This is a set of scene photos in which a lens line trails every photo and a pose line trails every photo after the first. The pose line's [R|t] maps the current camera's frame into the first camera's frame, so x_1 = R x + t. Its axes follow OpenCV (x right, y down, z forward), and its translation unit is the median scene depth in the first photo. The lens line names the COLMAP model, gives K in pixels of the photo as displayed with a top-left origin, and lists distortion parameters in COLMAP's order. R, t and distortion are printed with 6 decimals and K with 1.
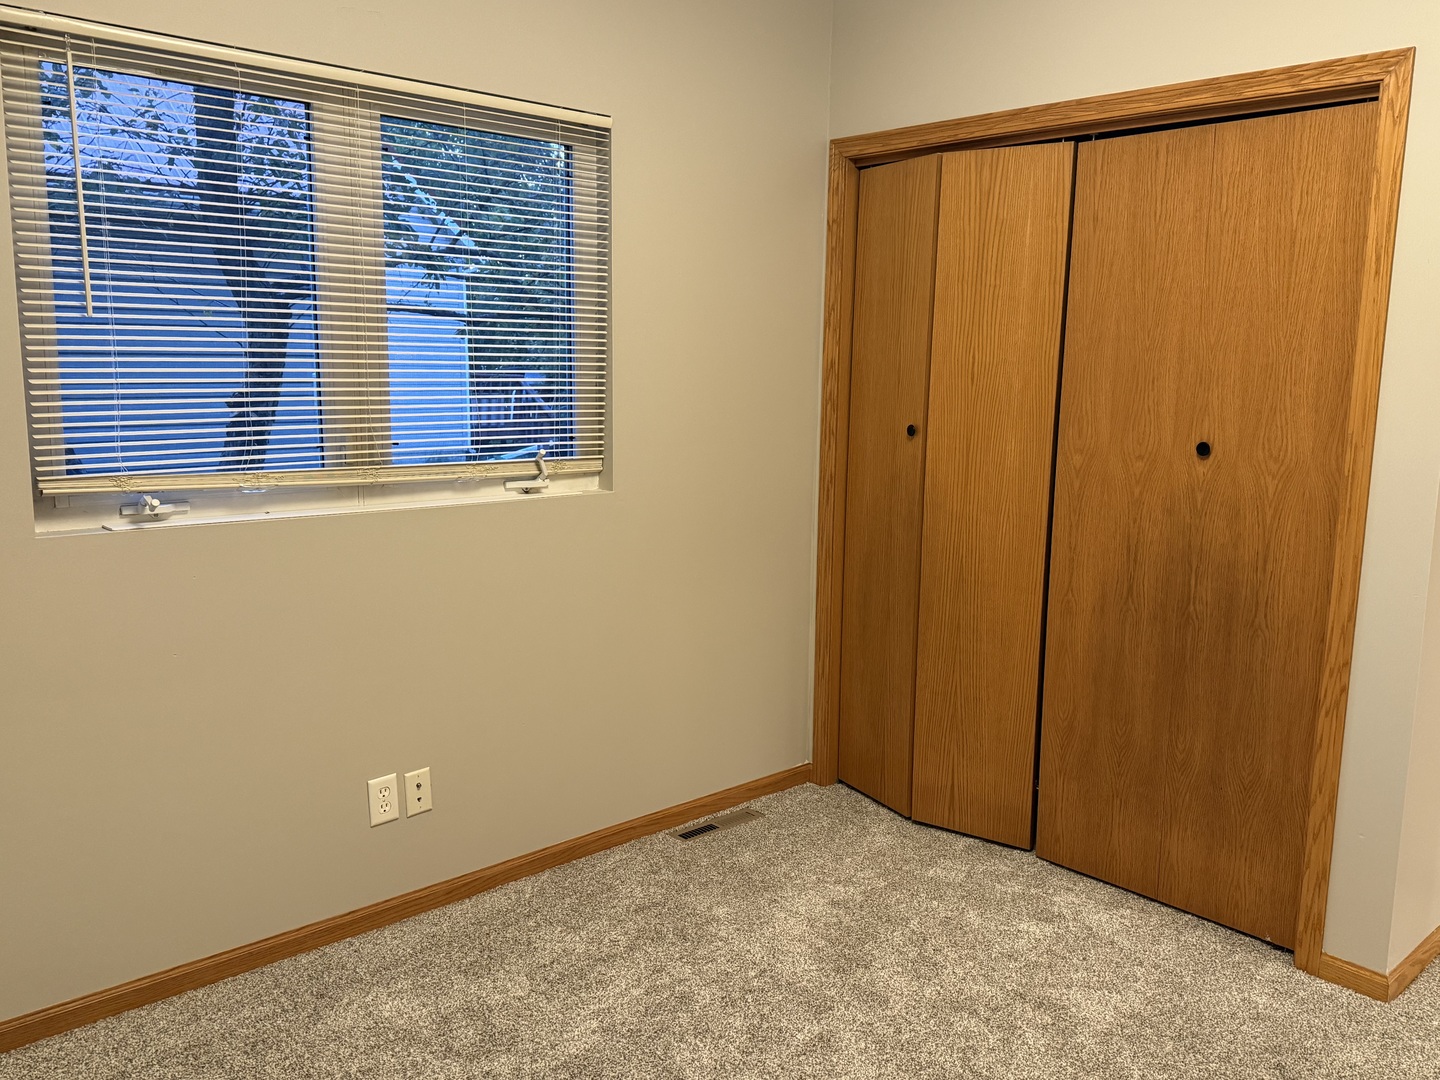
lens RADIAL K [[1172.7, 0, 728.5], [0, 1172.7, 545.2], [0, 0, 1]] dist [0.186280, -0.388693]
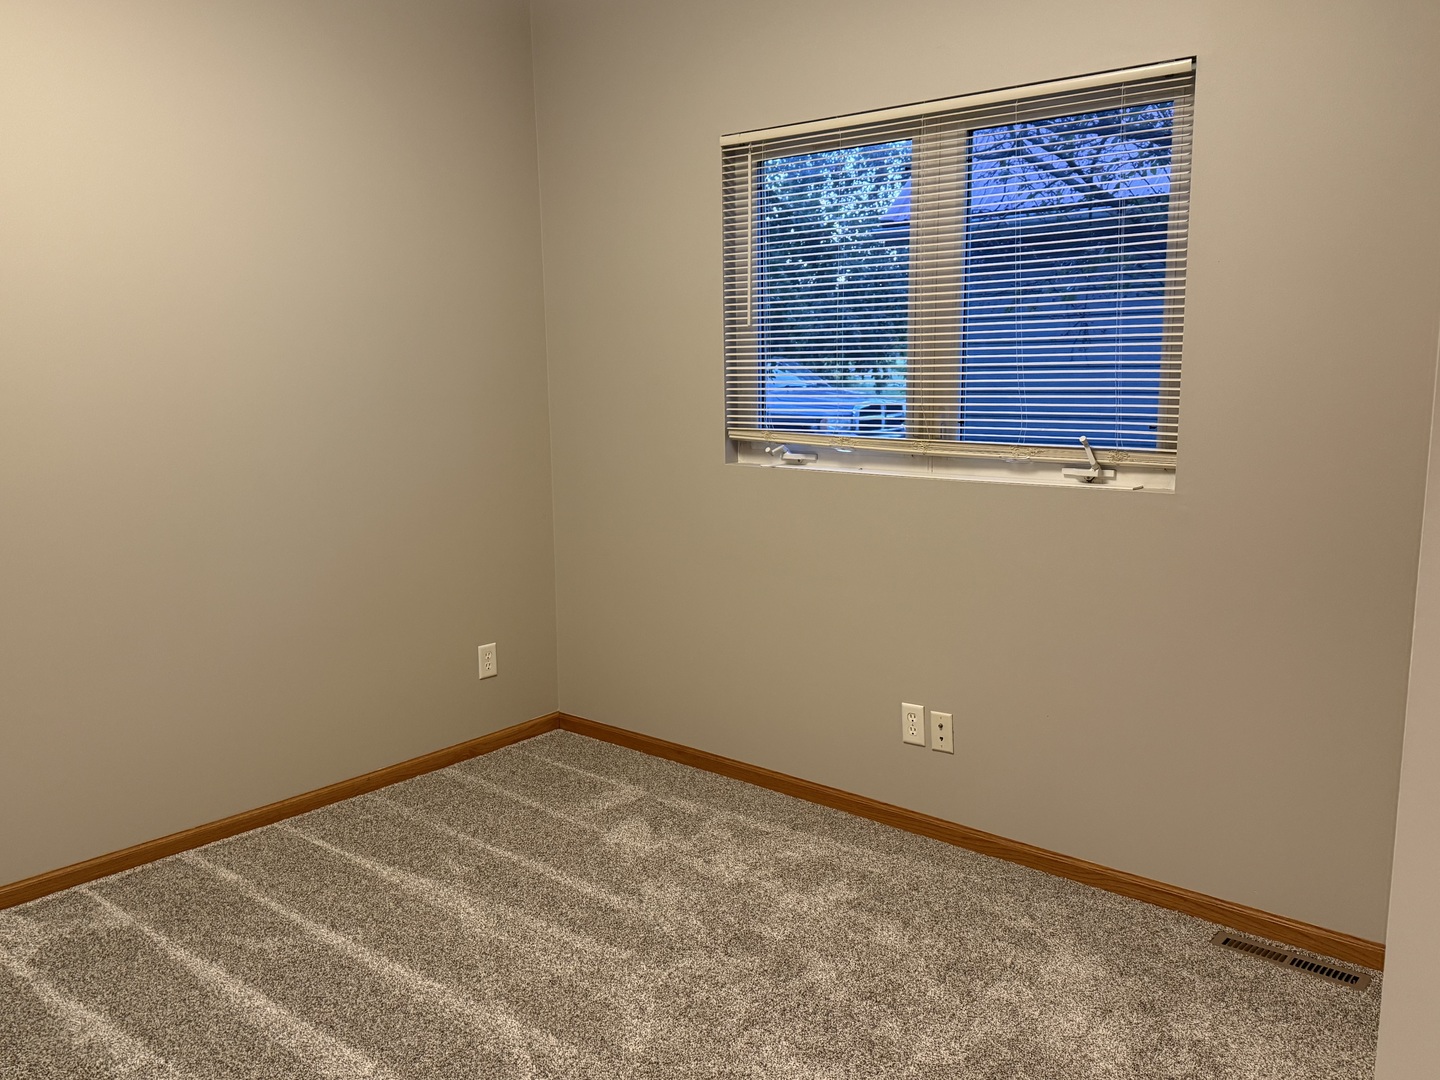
lens RADIAL K [[1172.7, 0, 728.5], [0, 1172.7, 545.2], [0, 0, 1]] dist [0.186280, -0.388693]
pose [[0.113982, 0.137993, -0.983853, 0.804930], [-0.144677, 0.982055, 0.120979, -0.073501], [0.982892, 0.128551, 0.131901, 0.640280]]
